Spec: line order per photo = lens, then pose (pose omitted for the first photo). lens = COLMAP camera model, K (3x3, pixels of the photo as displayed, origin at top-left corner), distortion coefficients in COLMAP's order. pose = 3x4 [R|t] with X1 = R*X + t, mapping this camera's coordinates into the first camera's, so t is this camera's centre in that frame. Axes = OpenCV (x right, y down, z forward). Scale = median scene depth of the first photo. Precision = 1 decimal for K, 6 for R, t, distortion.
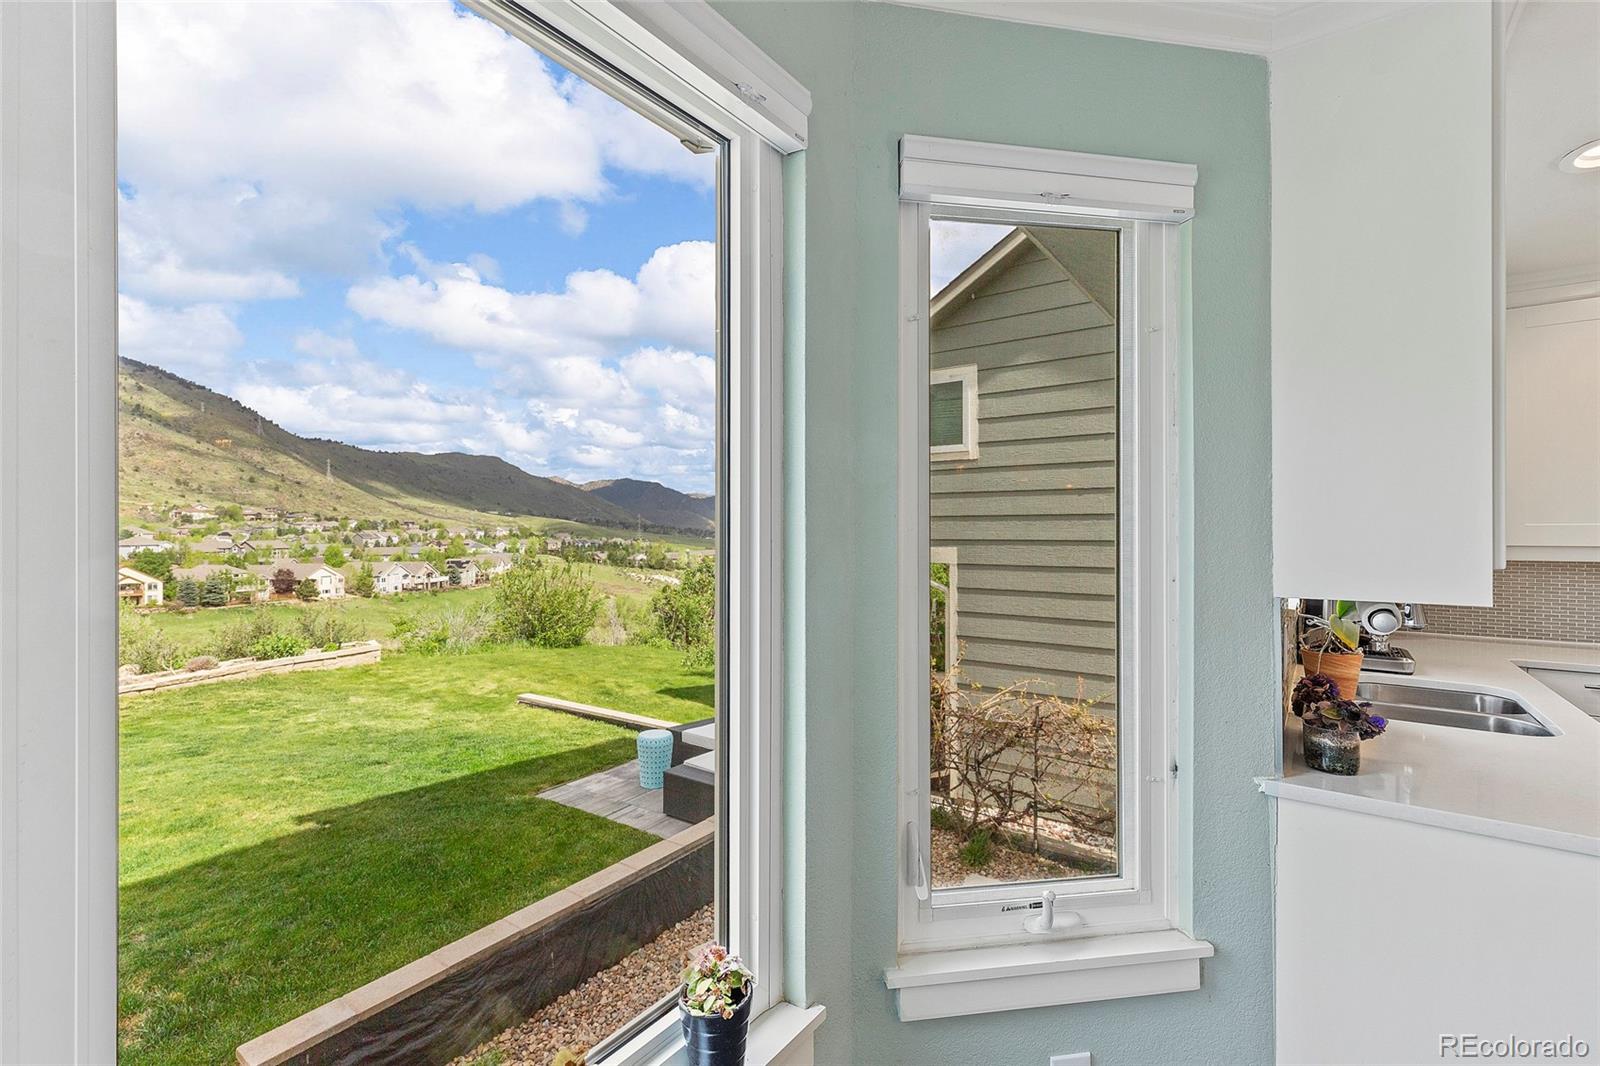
lens RADIAL K [[723.5, 0, 802.3], [0, 723.5, 530.7], [0, 0, 1]] dist [0.003513, -0.000419]
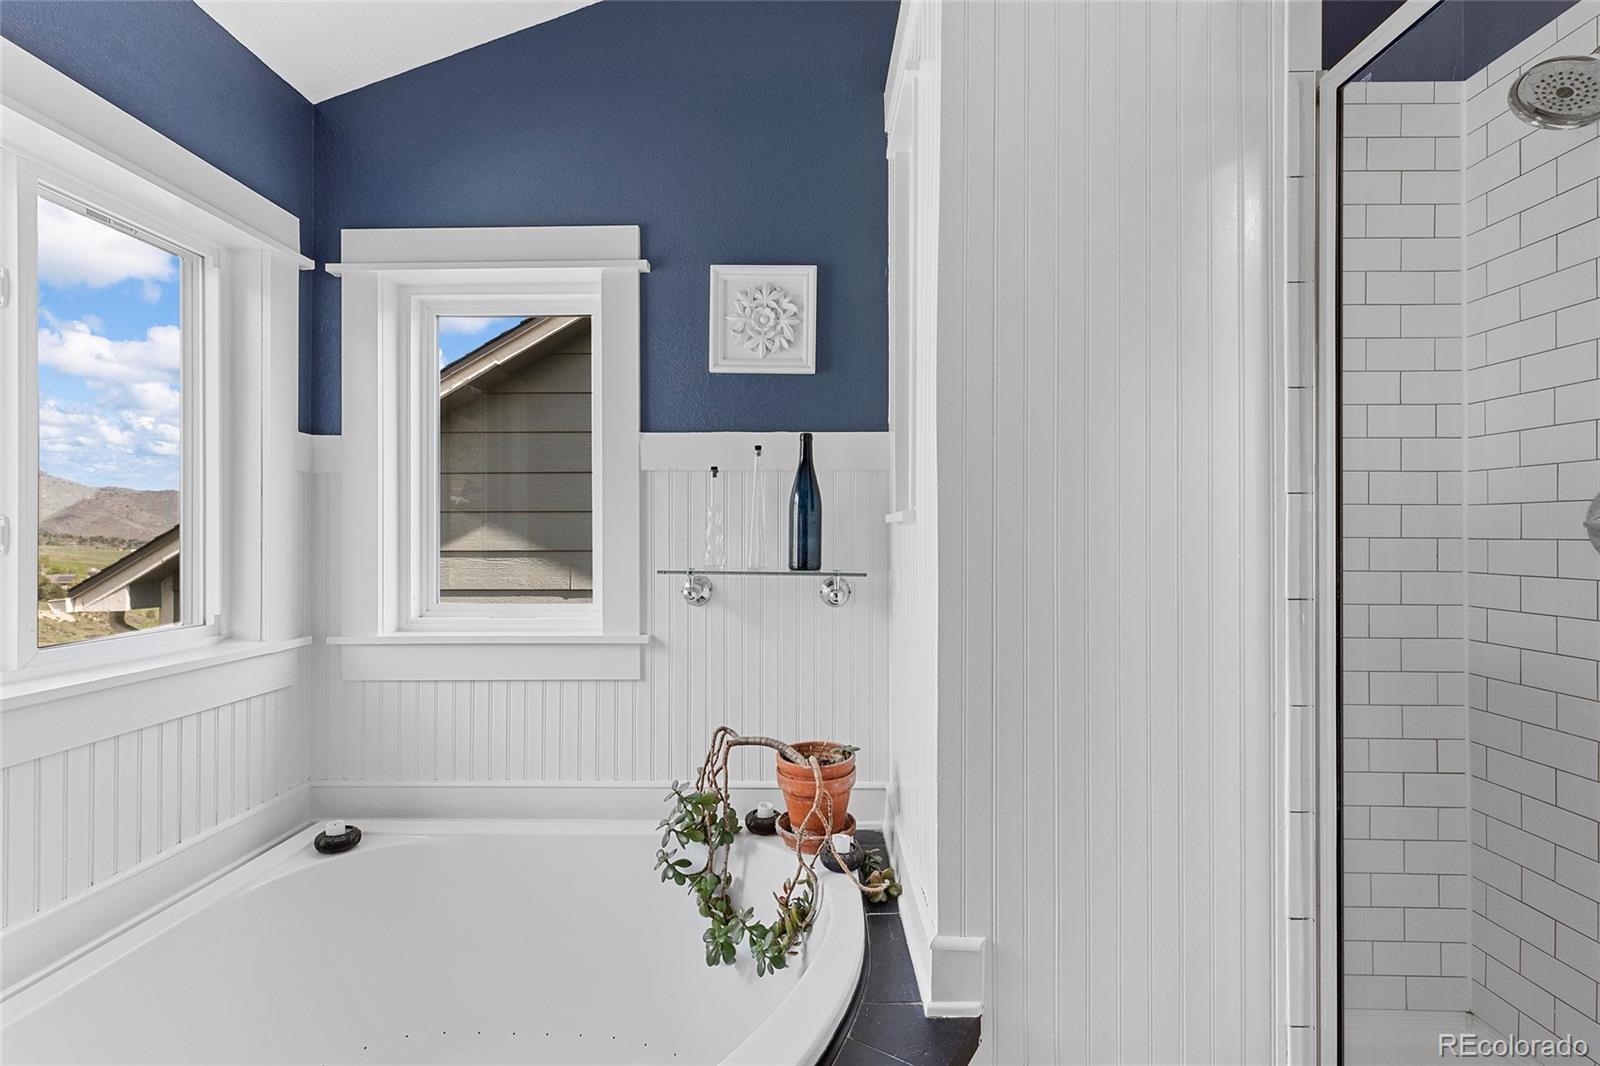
lens RADIAL K [[723.5, 0, 794.2], [0, 723.5, 535.9], [0, 0, 1]] dist [0.003513, -0.000419]
pose [[0.999988, 0.004089, 0.002664, 1.029889], [-0.004091, 0.999991, 0.000670, 0.074825], [-0.002662, -0.000681, 0.999996, -0.526769]]
